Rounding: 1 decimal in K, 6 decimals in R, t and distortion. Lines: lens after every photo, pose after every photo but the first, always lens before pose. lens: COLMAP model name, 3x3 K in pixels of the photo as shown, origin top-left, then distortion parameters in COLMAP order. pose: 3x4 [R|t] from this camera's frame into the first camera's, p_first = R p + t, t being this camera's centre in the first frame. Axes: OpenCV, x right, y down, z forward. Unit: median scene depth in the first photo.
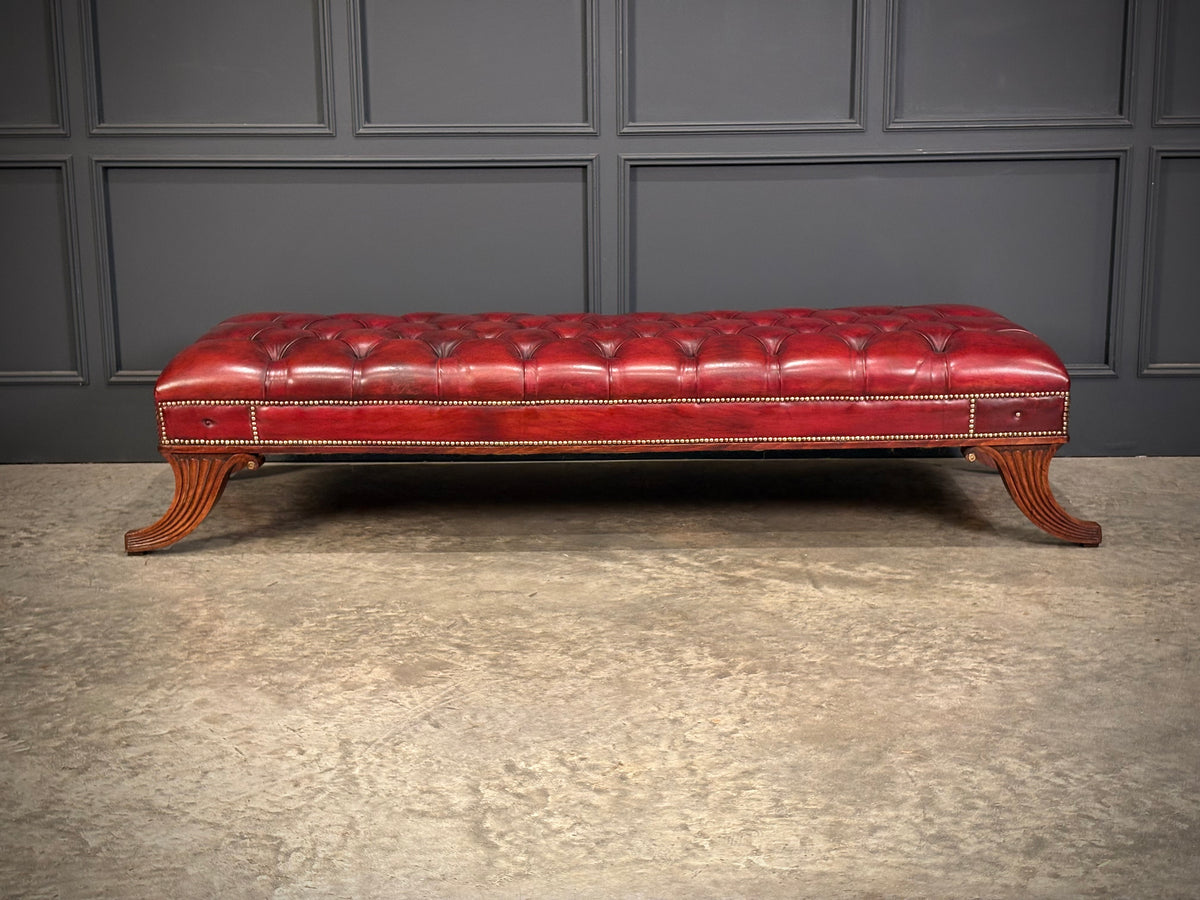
lens RADIAL K [[1788.1, 0, 603.6], [0, 1788.1, 446.2], [0, 0, 1]] dist [0.091005, 0.000000]
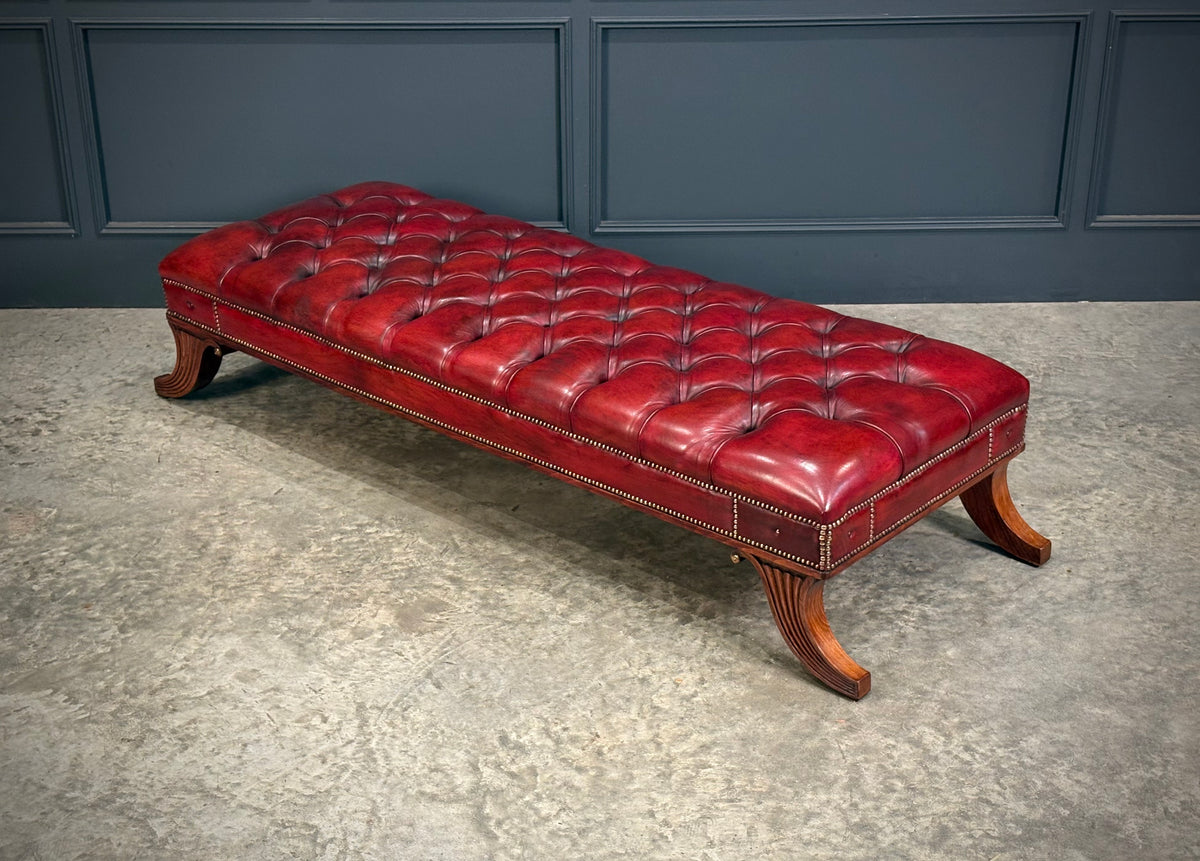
lens RADIAL K [[1856.8, 0, 588.8], [0, 1856.8, 440.8], [0, 0, 1]] dist [0.102429, 0.000000]
pose [[0.999910, -0.002661, 0.013114, -0.010647], [-0.000551, 0.971015, 0.239019, -0.275933], [-0.013370, -0.239005, 0.970926, -0.127989]]
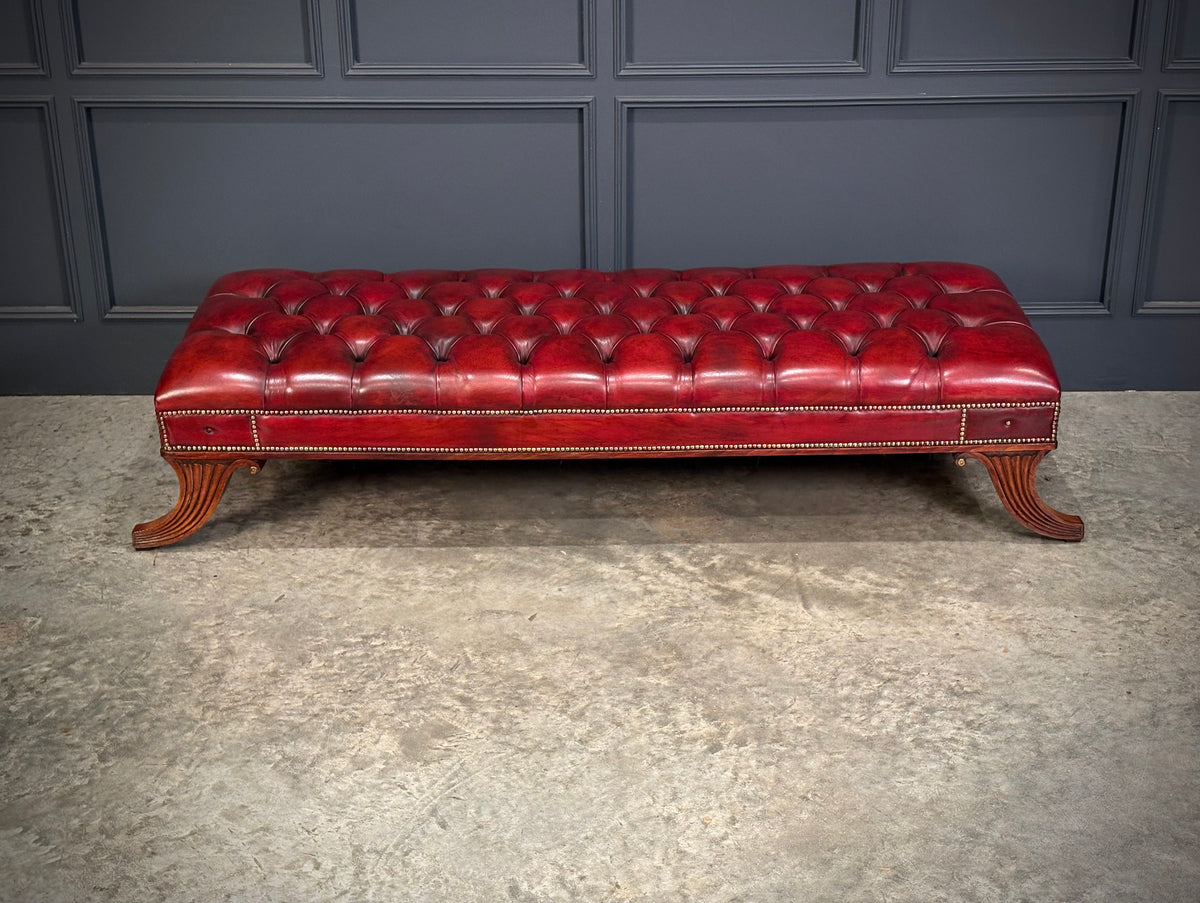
lens RADIAL K [[1813.6, 0, 618.2], [0, 1813.6, 410.8], [0, 0, 1]] dist [0.075174, 0.000000]
pose [[0.999932, 0.000263, 0.011618, -0.002512], [-0.002517, 0.980913, 0.194432, -0.283008], [-0.011345, -0.194448, 0.980847, -0.007841]]
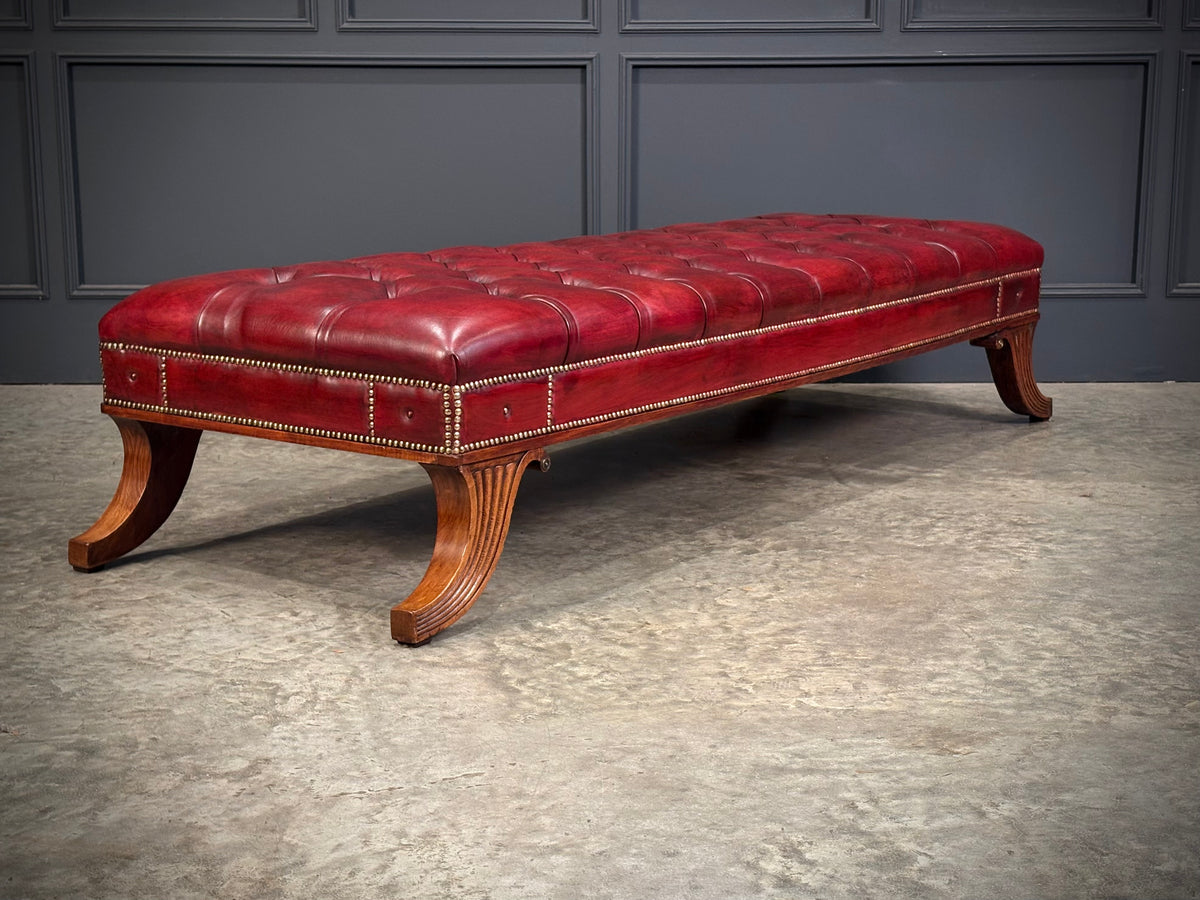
lens RADIAL K [[1832.7, 0, 609.0], [0, 1832.7, 445.9], [0, 0, 1]] dist [0.094614, 0.000000]
pose [[0.999693, 0.003859, 0.024459, -0.030269], [-0.003228, 0.999662, -0.025781, 0.101307], [-0.024551, 0.025694, 0.999368, 0.060794]]
